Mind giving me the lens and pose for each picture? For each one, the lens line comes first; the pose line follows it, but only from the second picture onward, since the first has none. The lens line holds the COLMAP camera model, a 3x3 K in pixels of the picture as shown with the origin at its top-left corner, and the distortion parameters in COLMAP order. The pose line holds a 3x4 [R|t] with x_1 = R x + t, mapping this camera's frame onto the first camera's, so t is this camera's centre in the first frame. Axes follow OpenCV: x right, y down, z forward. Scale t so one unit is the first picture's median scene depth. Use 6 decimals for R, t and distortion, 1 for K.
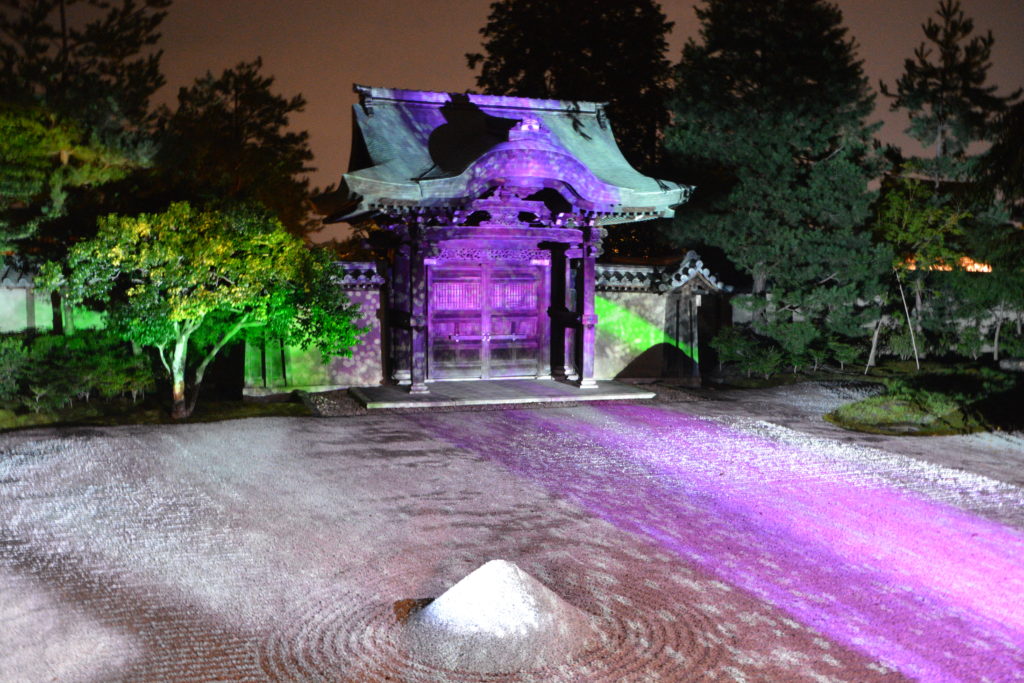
lens RADIAL K [[1002.4, 0, 512.0], [0, 1002.4, 341.5], [0, 0, 1]] dist [-0.119592, 0.318801]
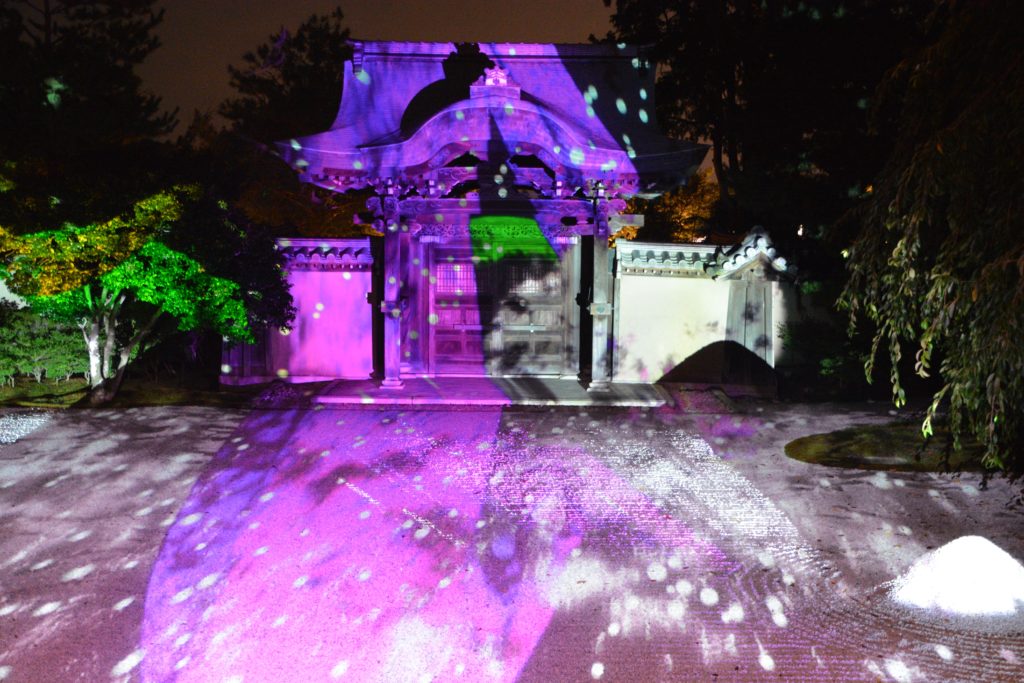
lens RADIAL K [[1211.9, 0, 512.0], [0, 1211.9, 341.5], [0, 0, 1]] dist [-0.028274, 0.472609]
pose [[0.946417, 0.029241, -0.321619, 0.323873], [-0.027253, 0.999571, 0.010682, -0.003763], [0.321794, -0.001344, 0.946809, 0.022423]]
